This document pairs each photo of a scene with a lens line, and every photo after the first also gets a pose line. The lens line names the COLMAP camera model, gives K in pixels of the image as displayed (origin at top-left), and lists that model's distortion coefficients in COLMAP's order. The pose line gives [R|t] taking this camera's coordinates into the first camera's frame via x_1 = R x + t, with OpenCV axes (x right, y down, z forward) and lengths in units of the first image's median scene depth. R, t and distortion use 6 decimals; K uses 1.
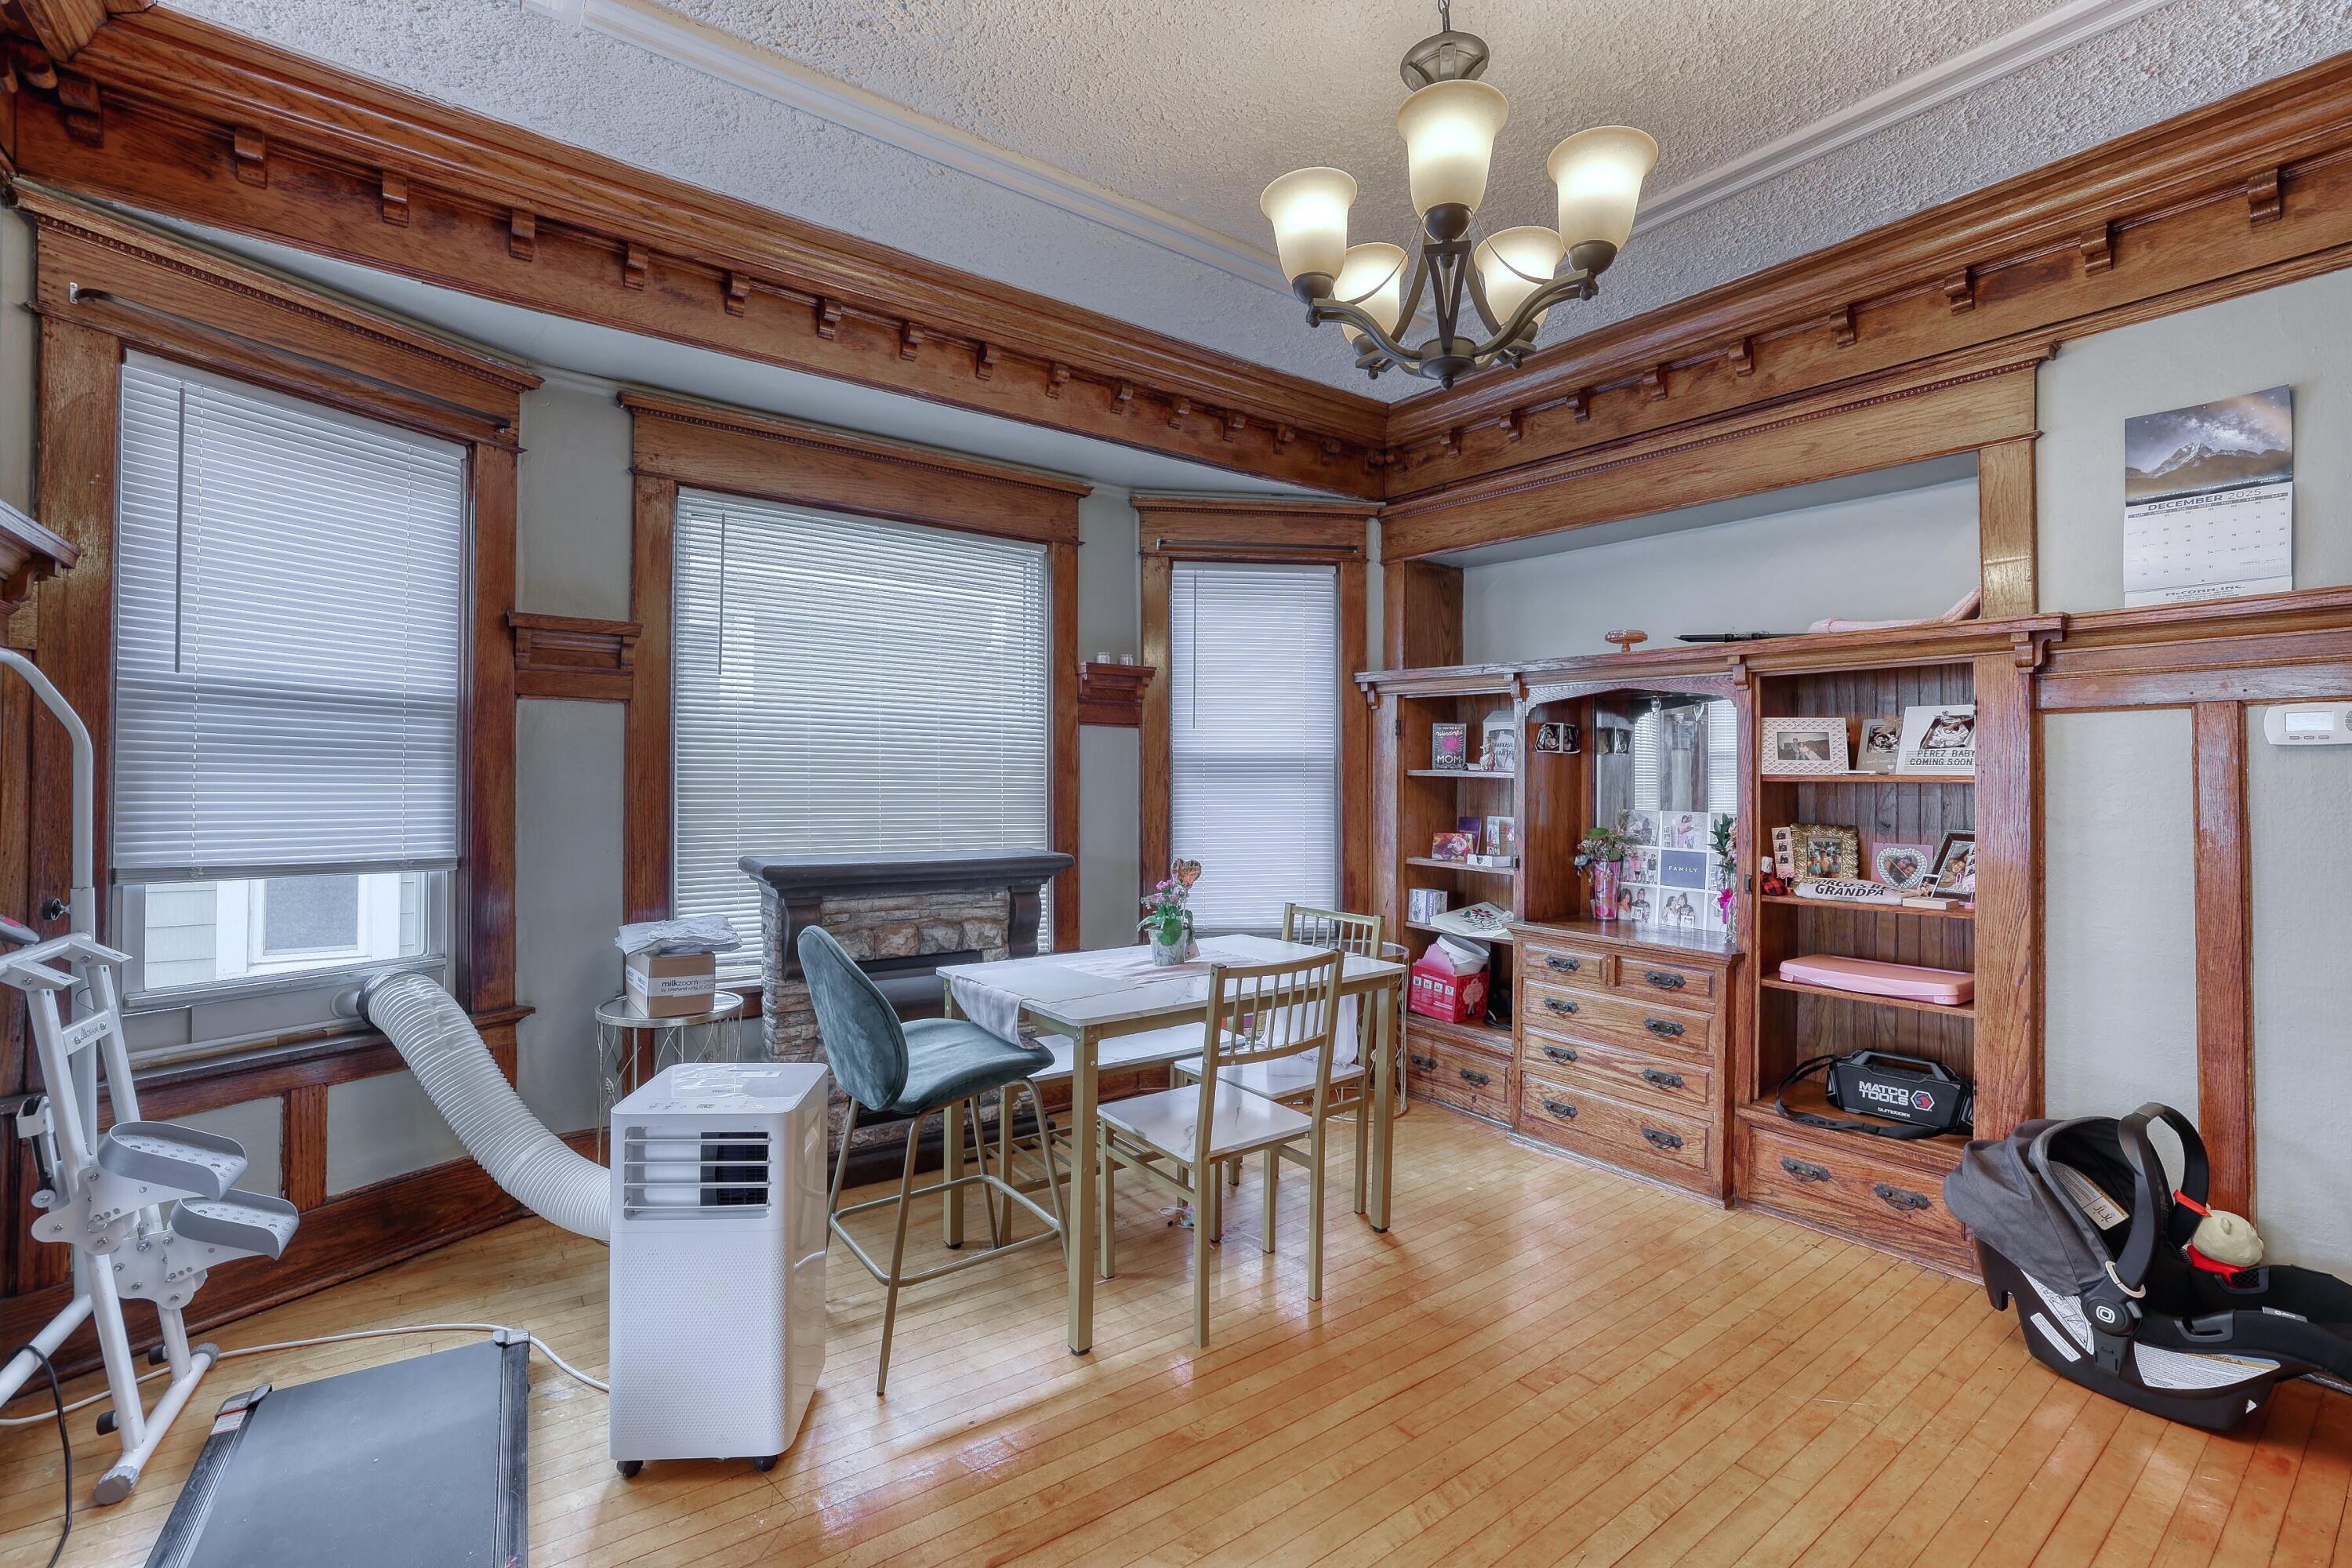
lens RADIAL K [[1016.3, 0, 1155.5], [0, 1016.3, 775.5], [0, 0, 1]] dist [-0.036703, 0.012864]
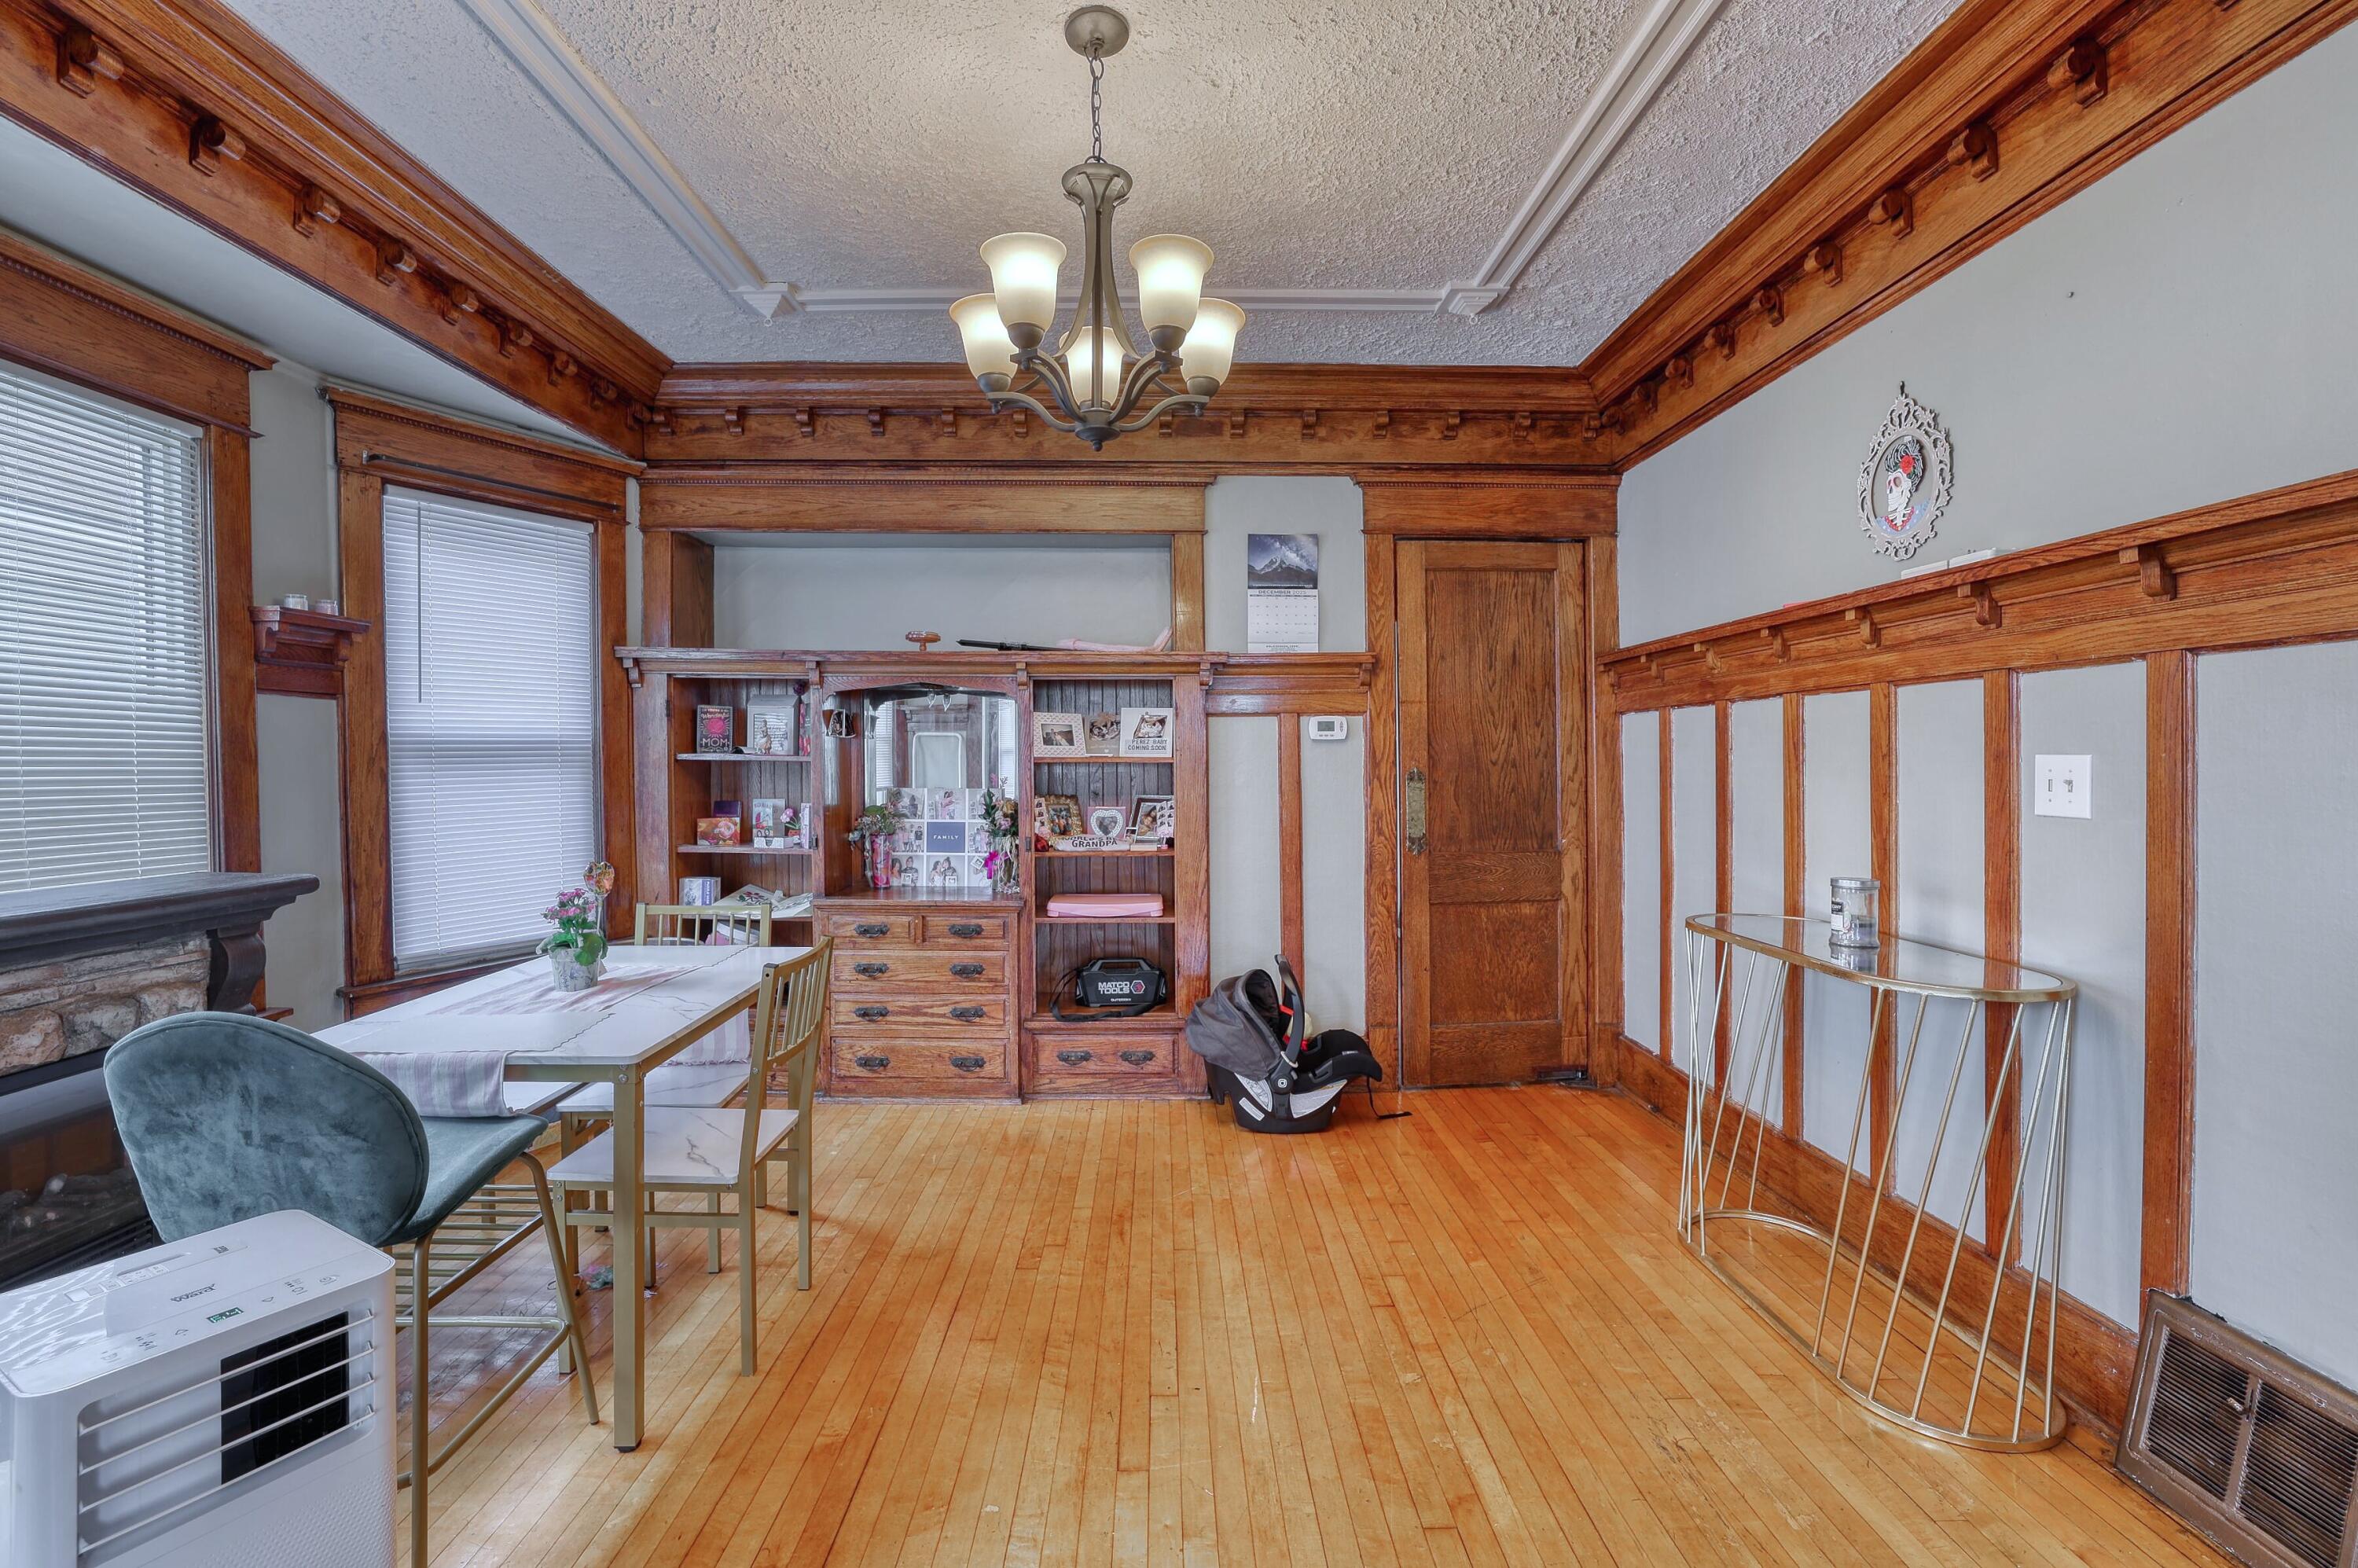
lens RADIAL K [[1018.8, 0, 1173.8], [0, 1018.8, 769.2], [0, 0, 1]] dist [-0.036703, 0.012864]
pose [[0.591084, -0.017921, 0.806411, -0.316128], [0.004569, 0.999812, 0.018869, -0.008662], [-0.806597, -0.007468, 0.591054, 0.092735]]
